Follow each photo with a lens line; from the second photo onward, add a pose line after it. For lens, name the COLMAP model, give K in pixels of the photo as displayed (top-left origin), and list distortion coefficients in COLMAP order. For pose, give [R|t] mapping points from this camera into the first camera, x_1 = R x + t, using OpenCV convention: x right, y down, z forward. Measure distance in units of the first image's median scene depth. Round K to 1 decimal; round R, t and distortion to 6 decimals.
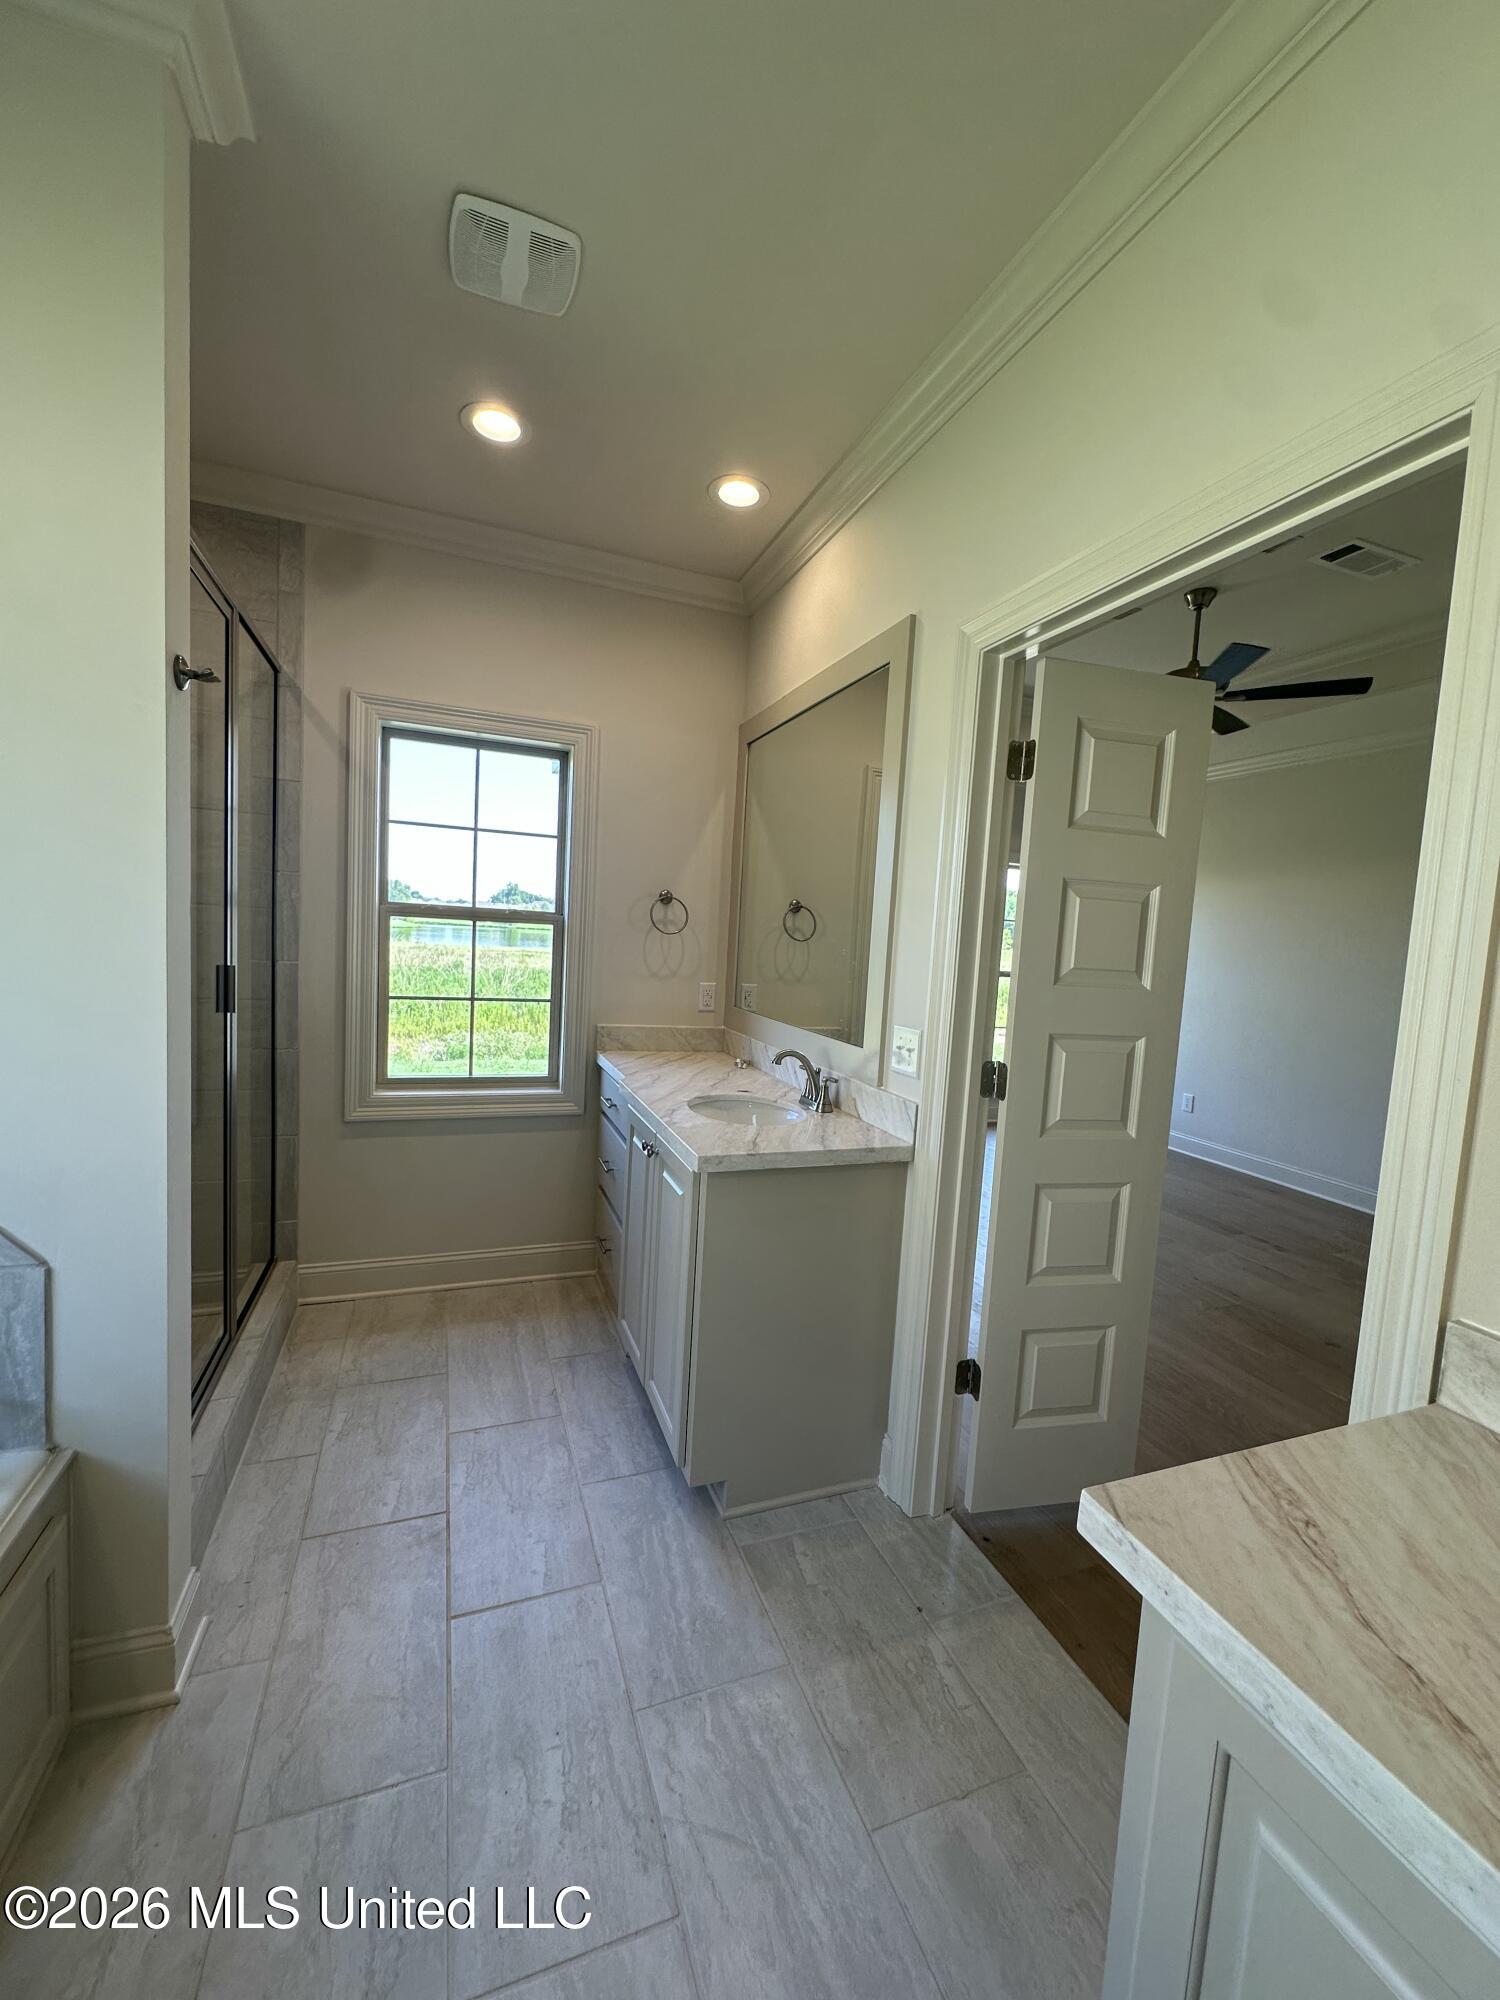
lens RADIAL K [[802.0, 0, 750.0], [0, 802.0, 1000.0], [0, 0, 1]] dist [-0.005067, -0.000133]
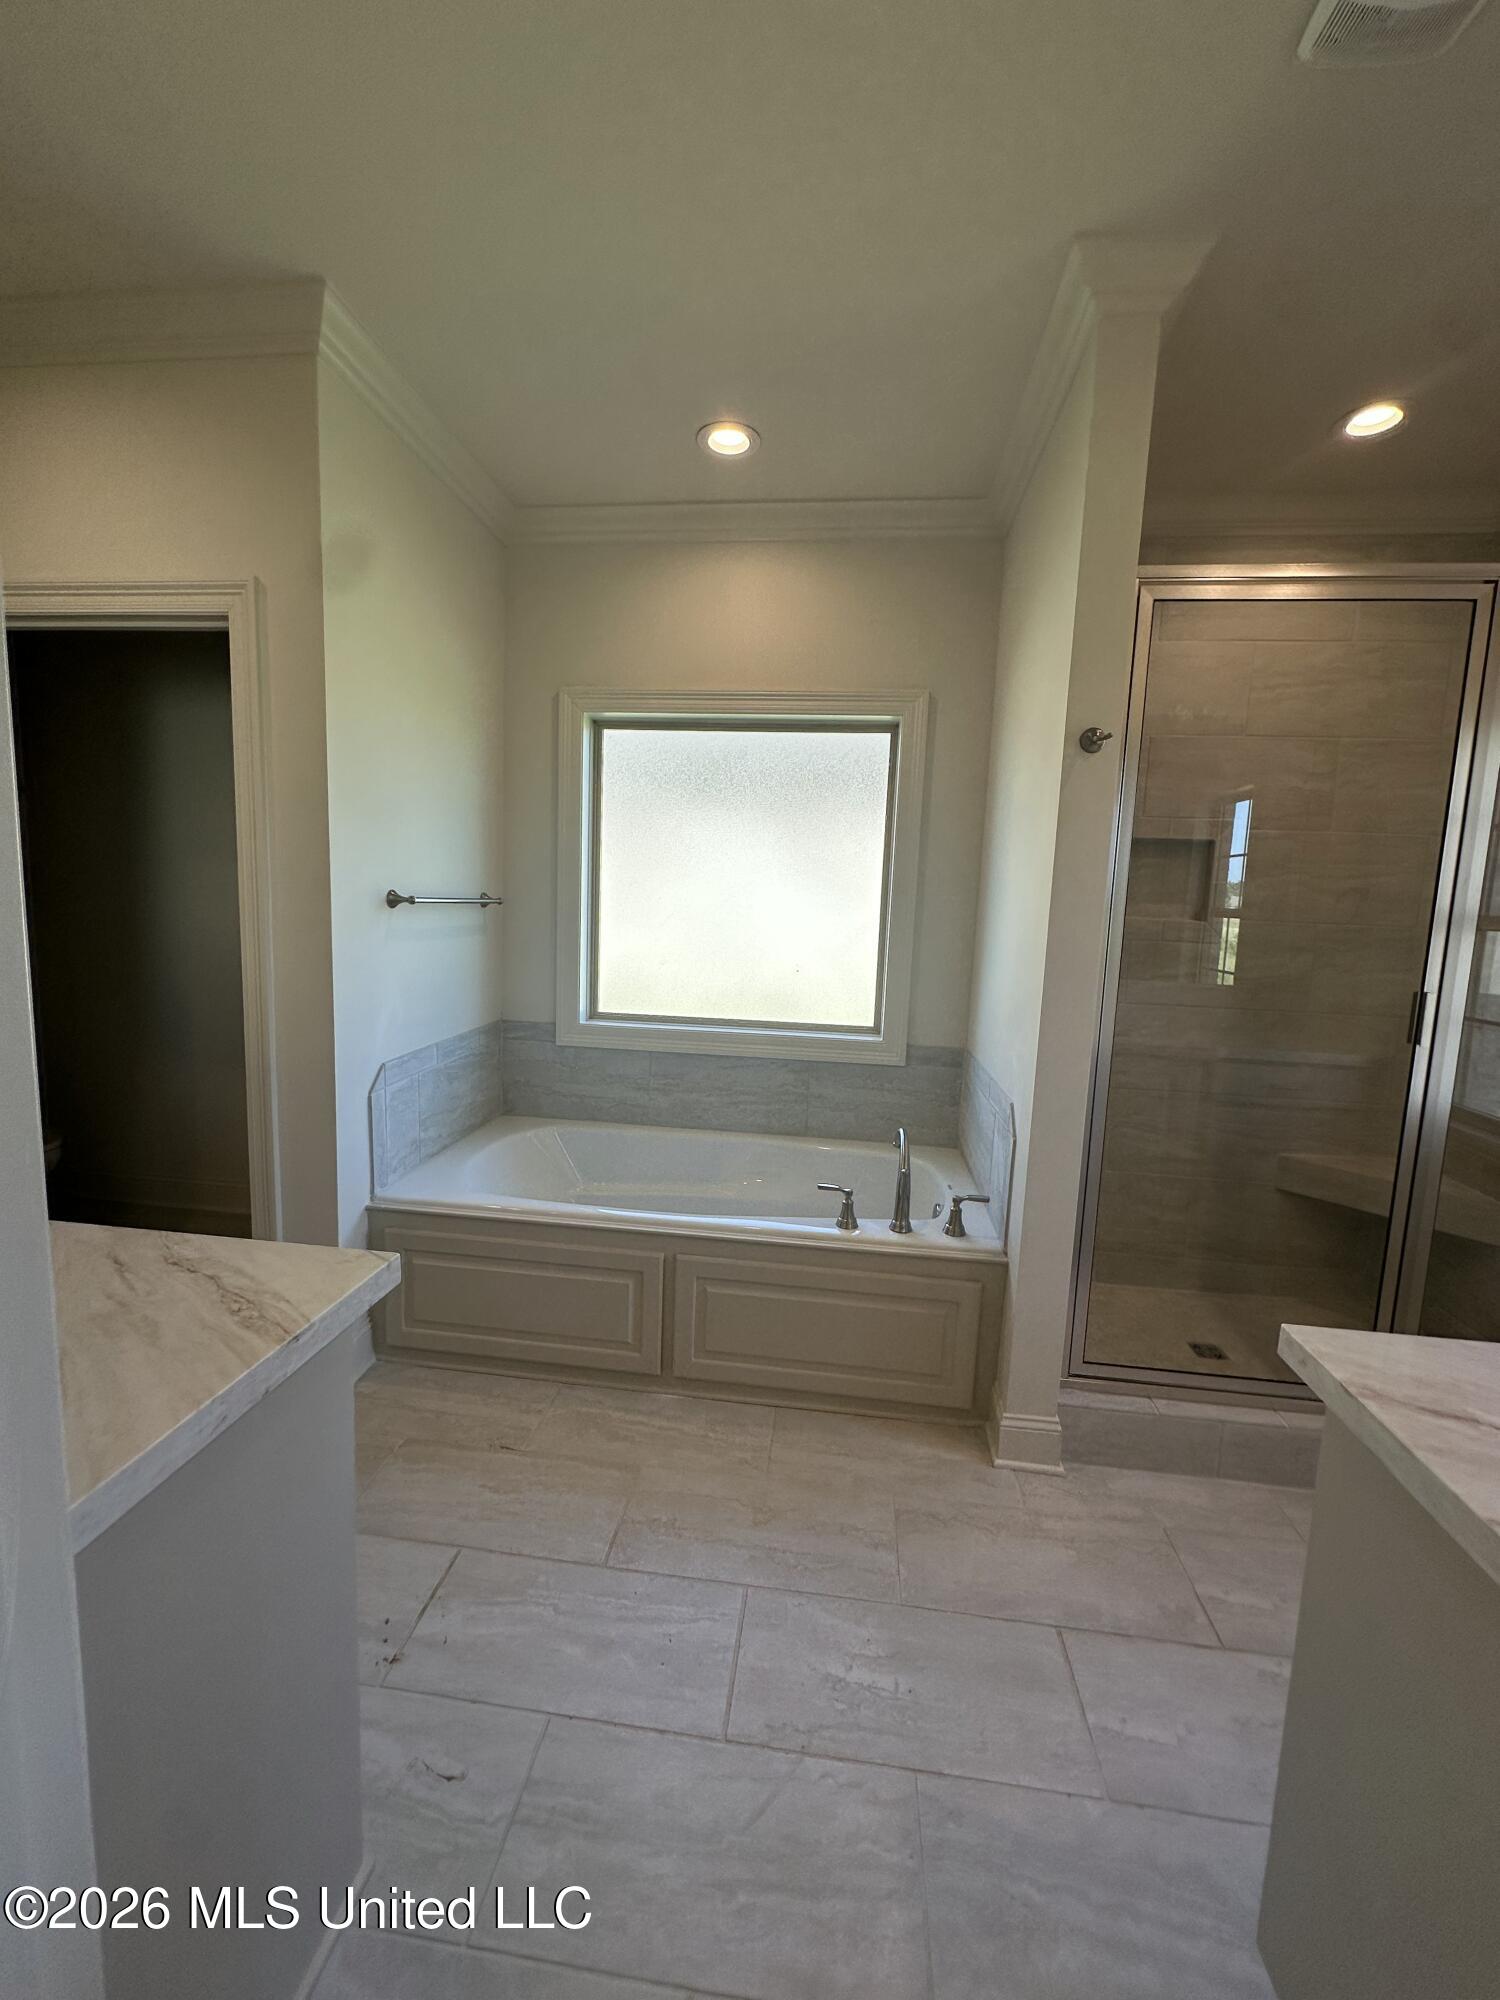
lens RADIAL K [[793.7, 0, 750.0], [0, 793.7, 1000.0], [0, 0, 1]] dist [0.000425, 0.000110]
pose [[-0.459908, 0.034499, -0.887296, 0.776984], [-0.139740, 0.983982, 0.110689, -0.045634], [0.876902, 0.174897, -0.447720, 1.192302]]
